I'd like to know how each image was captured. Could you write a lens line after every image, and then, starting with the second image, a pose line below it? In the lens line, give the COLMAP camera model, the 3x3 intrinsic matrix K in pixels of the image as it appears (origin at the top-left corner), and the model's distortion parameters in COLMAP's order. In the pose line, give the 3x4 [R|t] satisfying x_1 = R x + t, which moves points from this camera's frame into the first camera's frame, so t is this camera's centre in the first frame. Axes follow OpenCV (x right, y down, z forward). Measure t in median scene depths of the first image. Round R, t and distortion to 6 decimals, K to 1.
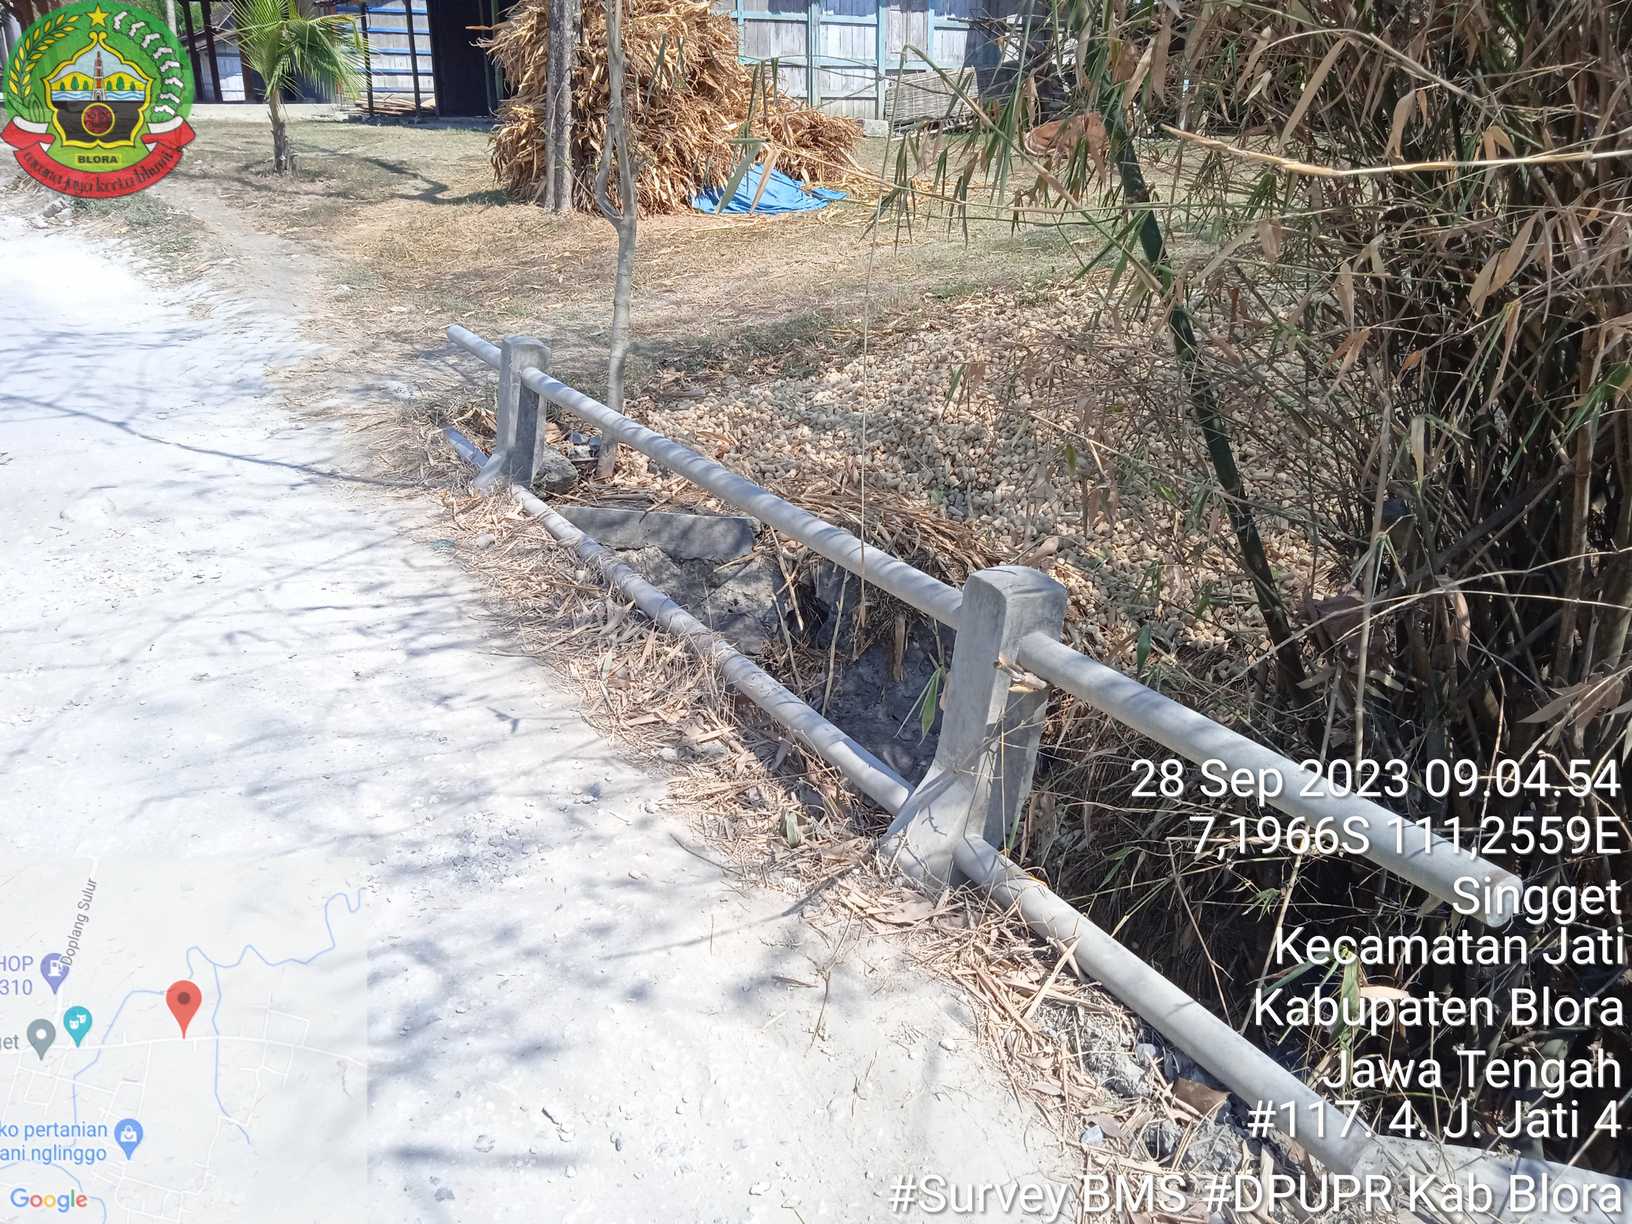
lens RADIAL K [[1367.4, 0, 811.9], [0, 1367.4, 610.9], [0, 0, 1]] dist [0.026811, 0.009246]
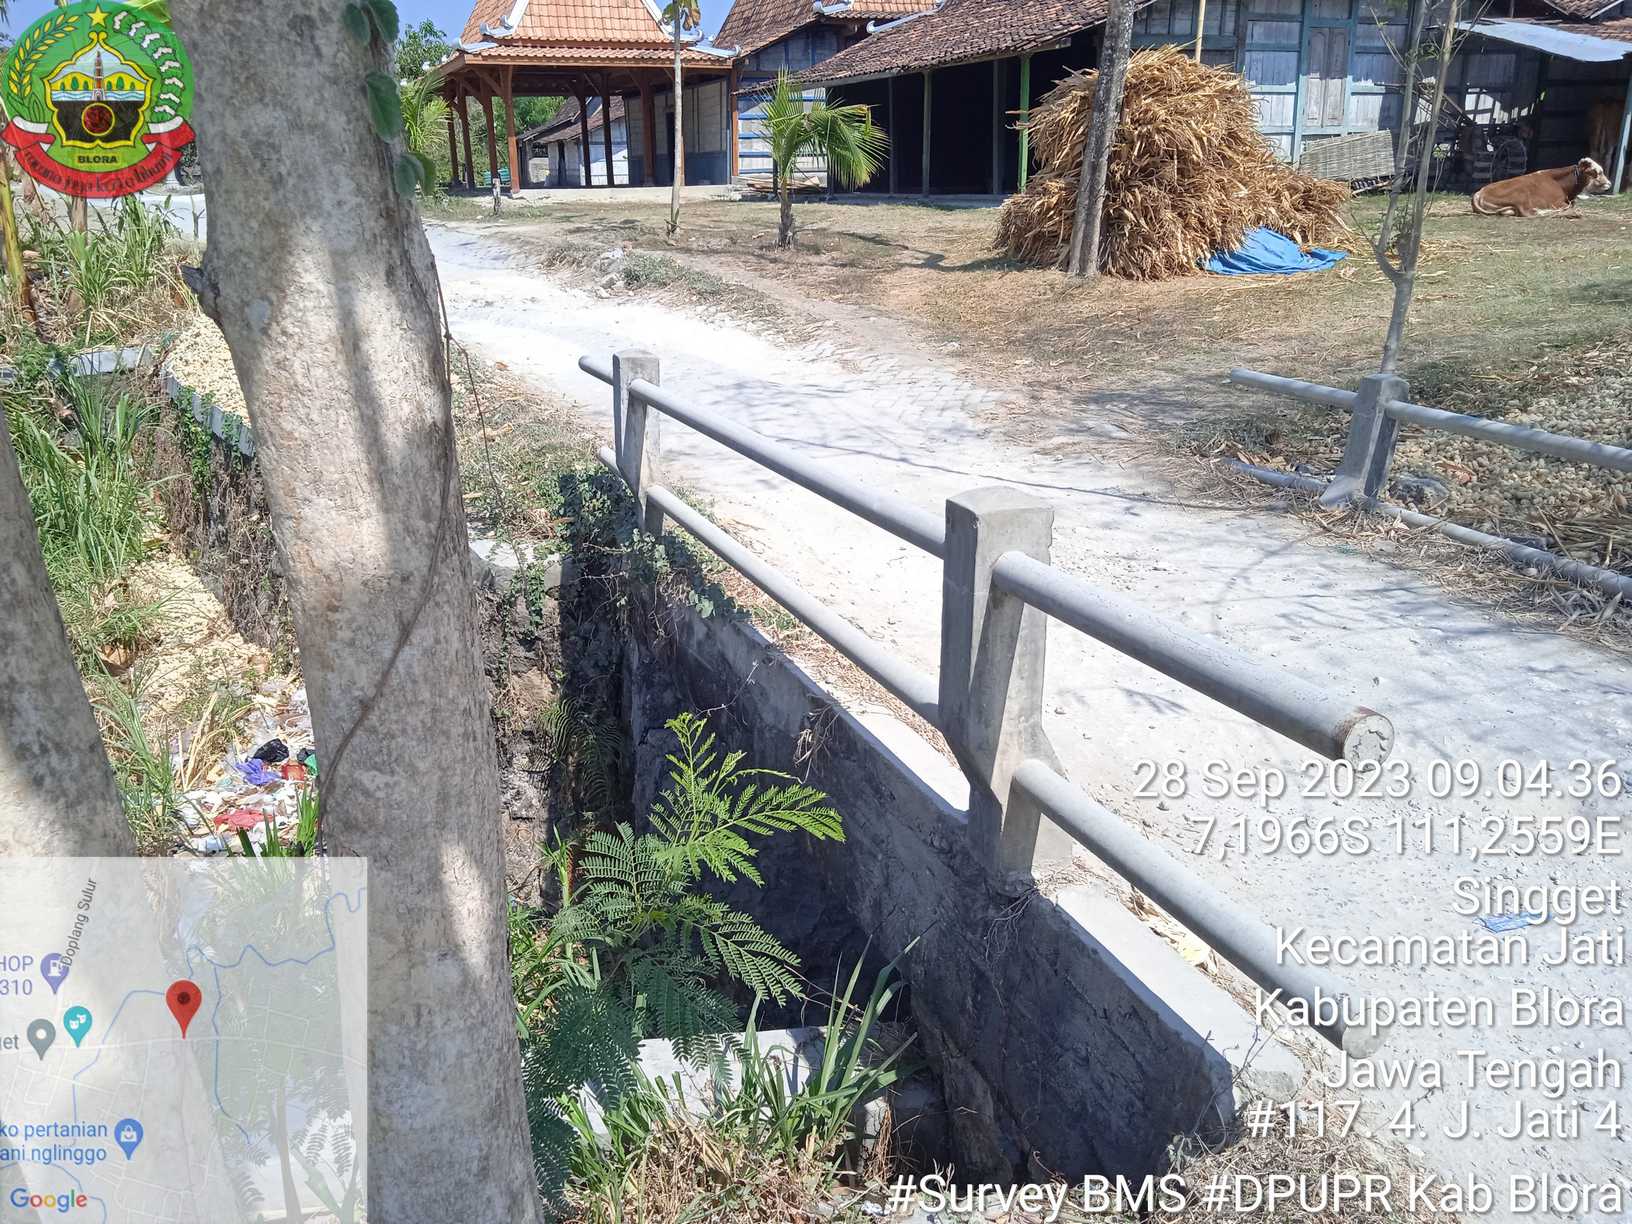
lens RADIAL K [[1367.4, 0, 818.6], [0, 1367.4, 612.2], [0, 0, 1]] dist [0.026811, 0.009246]
pose [[0.987223, 0.024467, -0.157457, -0.214073], [-0.031499, 0.998607, -0.042324, 0.027663], [0.156202, 0.046743, 0.986618, -0.090463]]
